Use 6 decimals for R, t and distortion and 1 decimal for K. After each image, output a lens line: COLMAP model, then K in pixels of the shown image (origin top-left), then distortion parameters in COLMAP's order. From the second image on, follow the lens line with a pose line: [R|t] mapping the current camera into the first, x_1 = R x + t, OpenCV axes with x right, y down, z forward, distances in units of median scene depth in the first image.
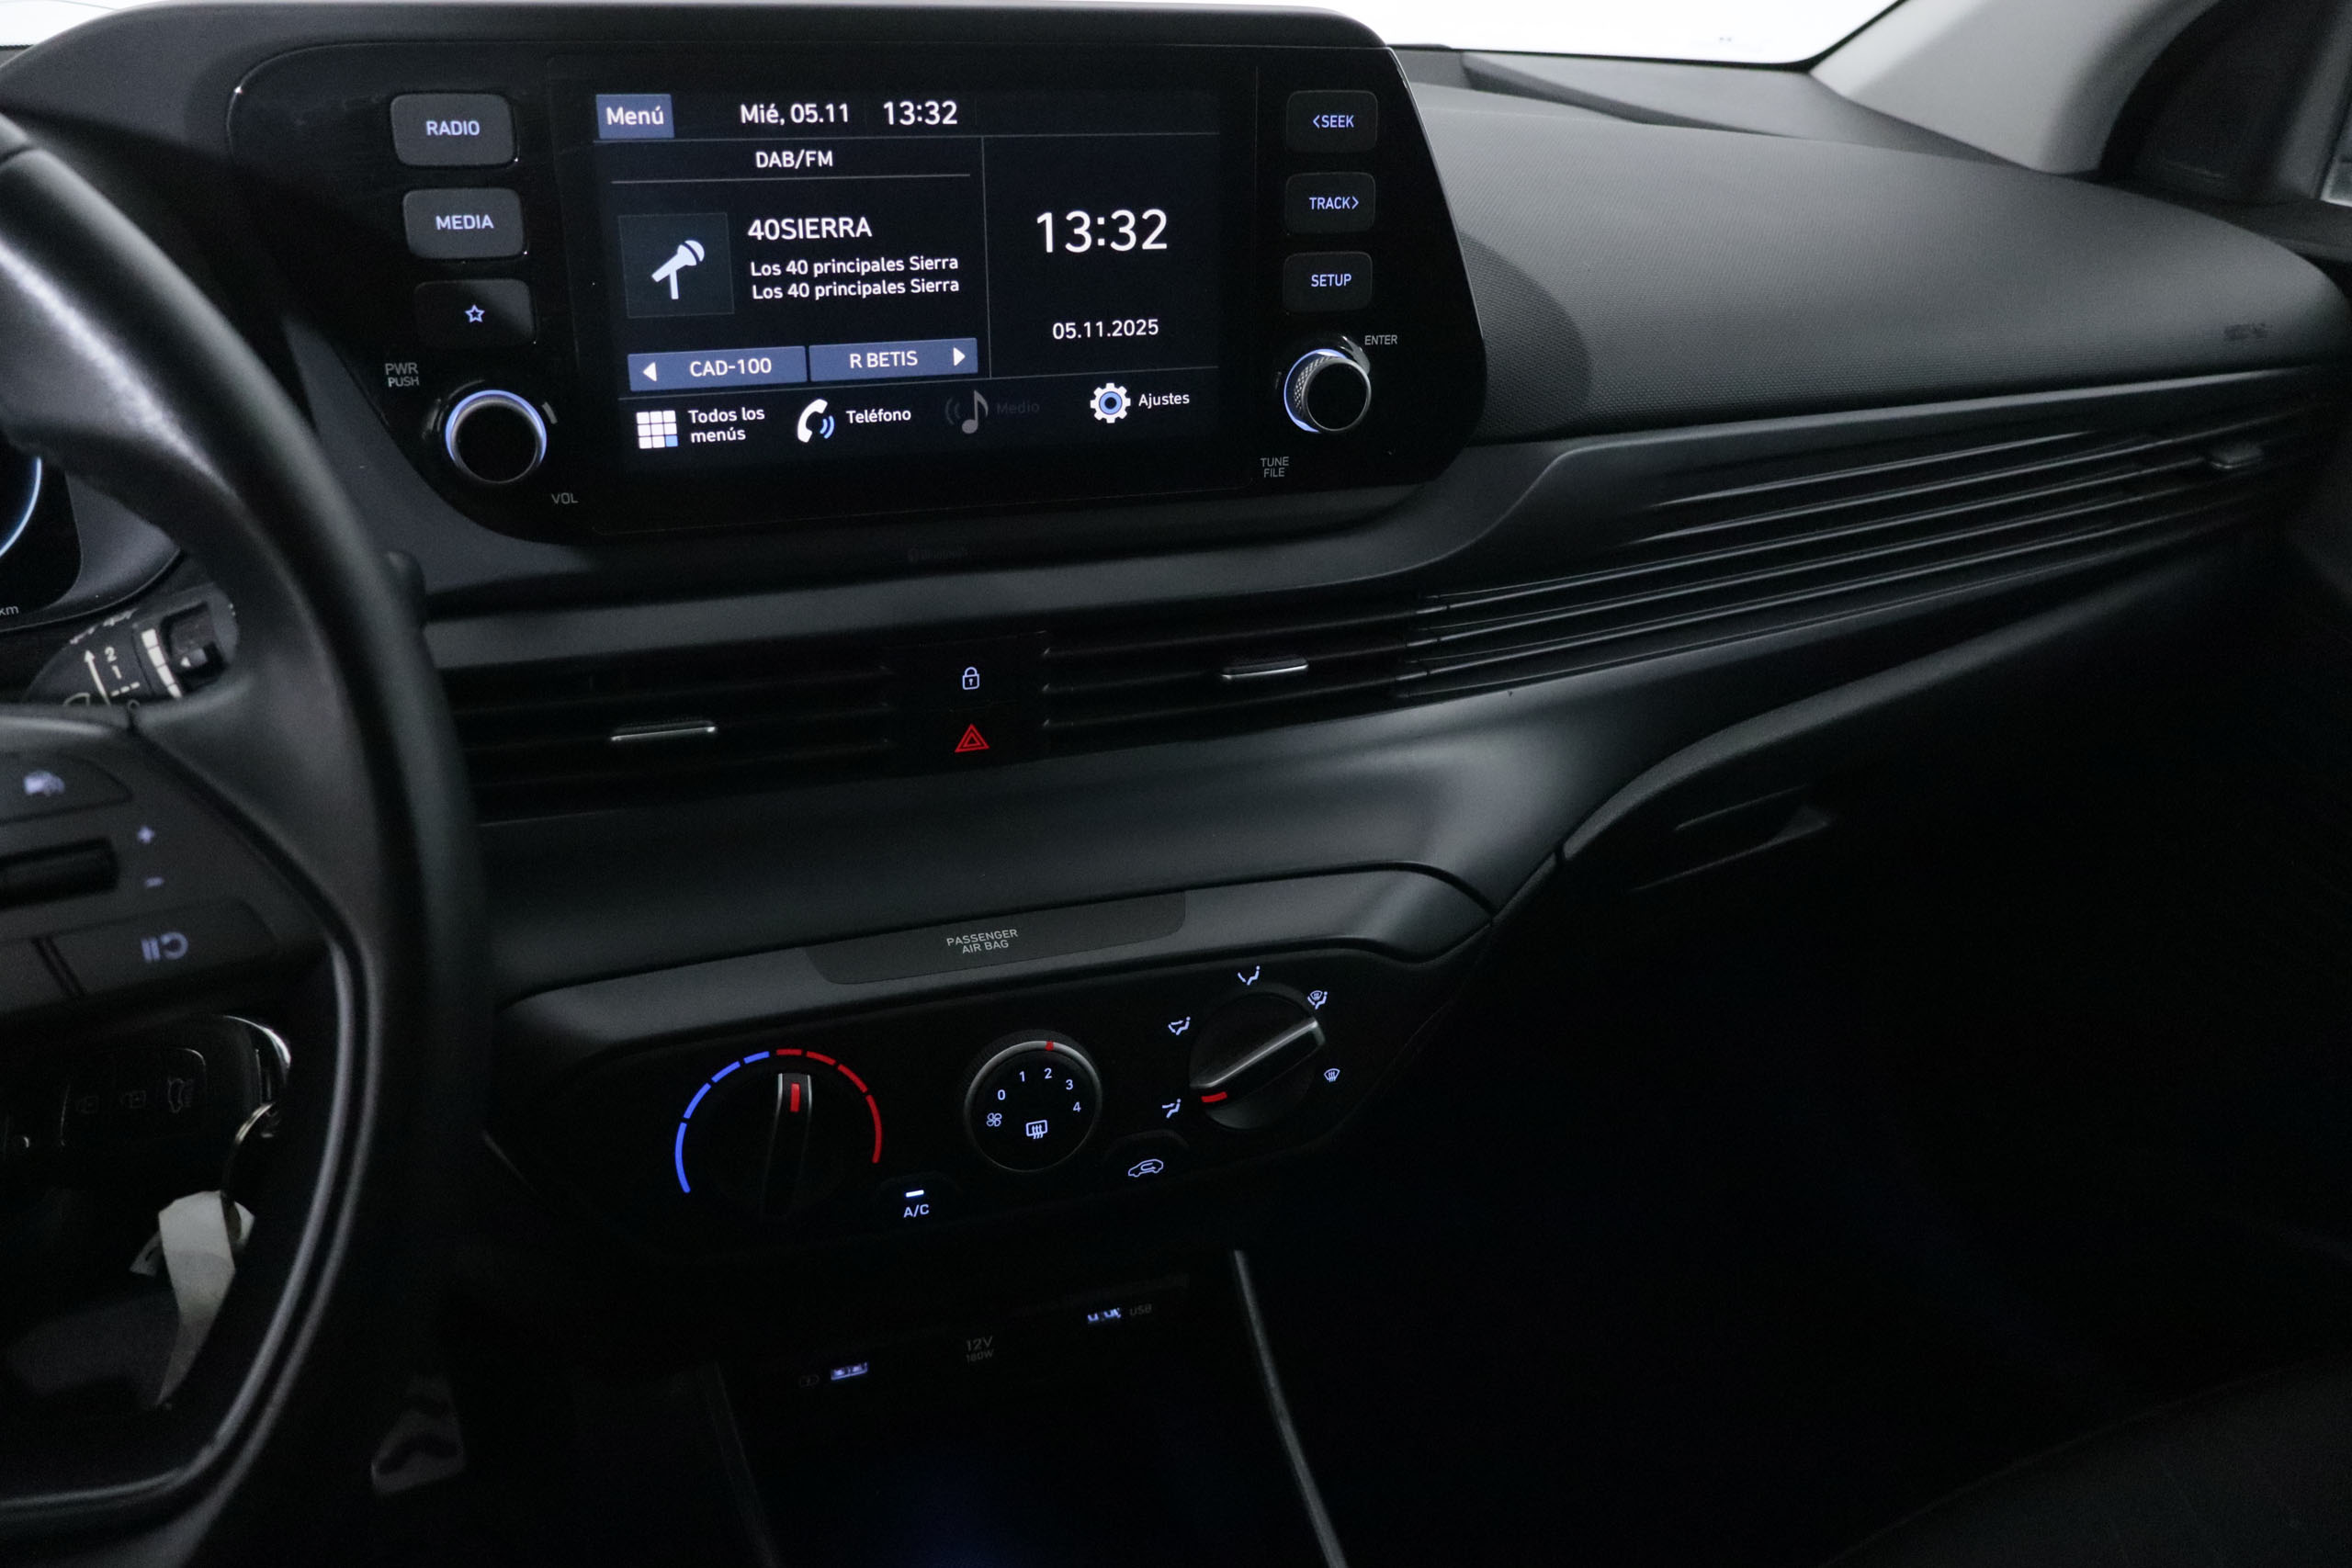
lens RADIAL K [[1955.2, 0, 1177.4], [0, 1955.2, 807.1], [0, 0, 1]] dist [-0.014377, 0.007915]
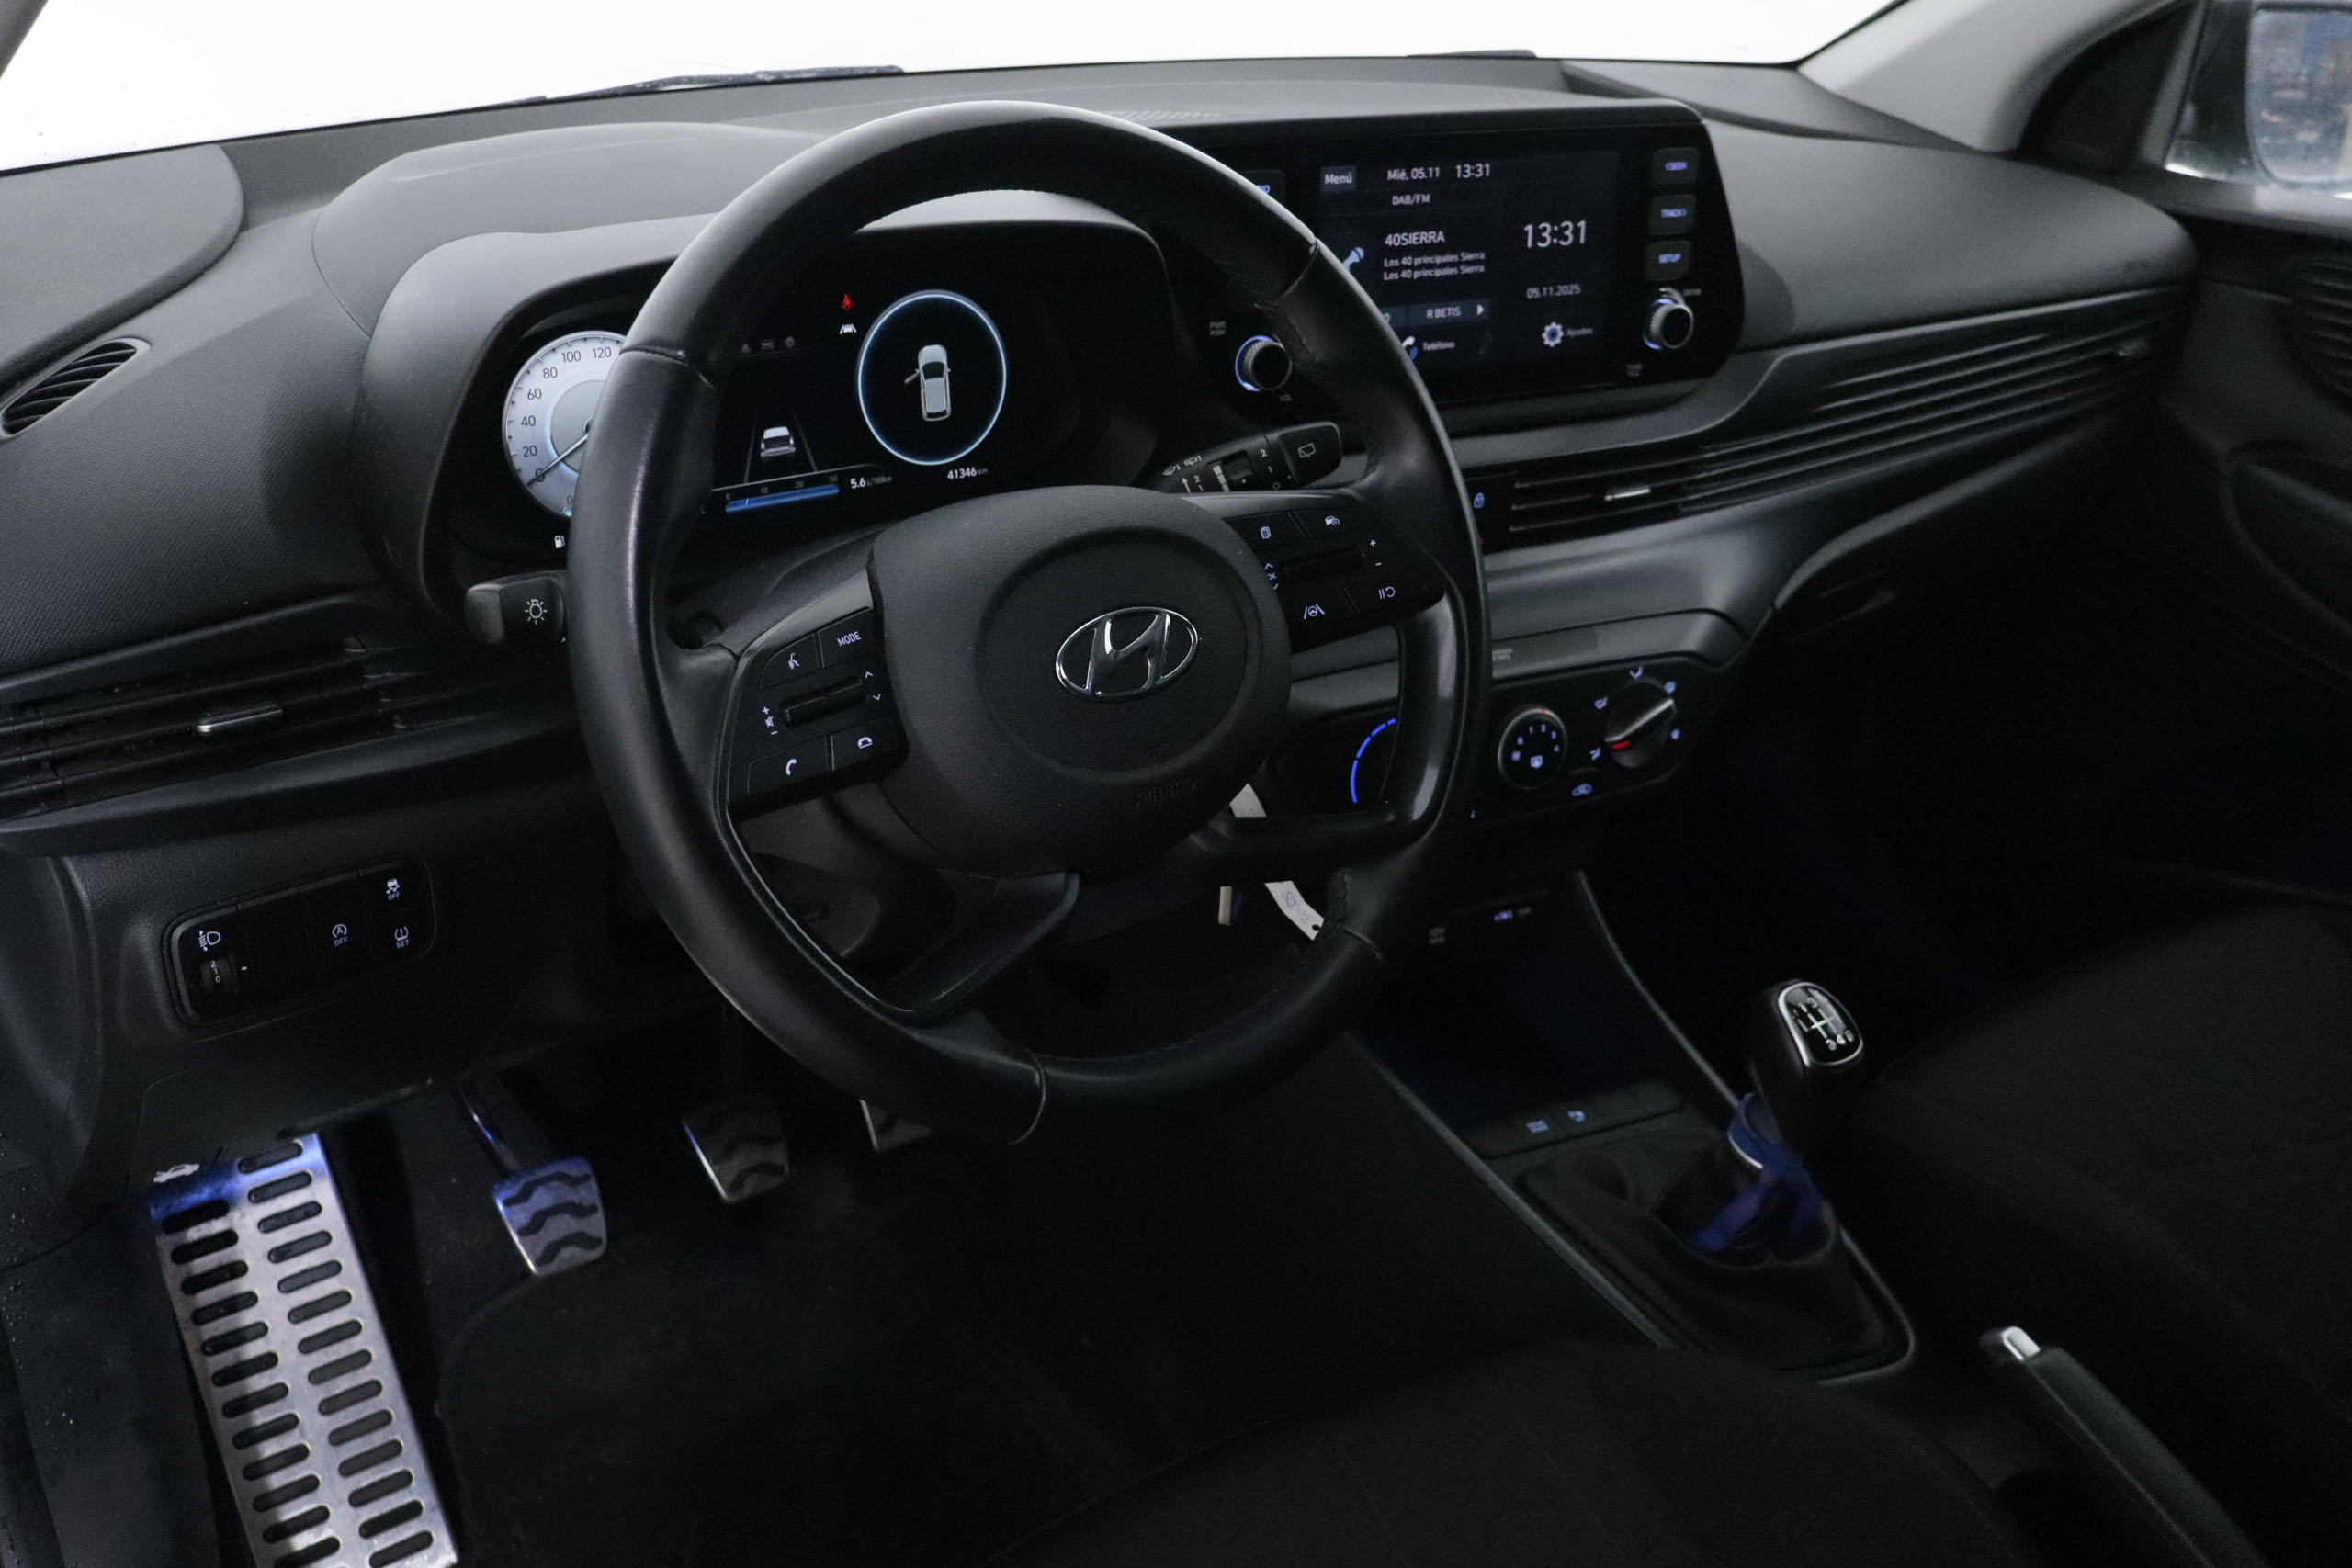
lens RADIAL K [[2137.3, 0, 1164.7], [0, 2137.3, 798.4], [0, 0, 1]] dist [0.006803, 0.000000]
pose [[0.989676, -0.053661, 0.132897, -0.628601], [0.051104, 0.998438, 0.022579, 0.134556], [-0.133901, -0.015554, 0.990873, -0.790950]]
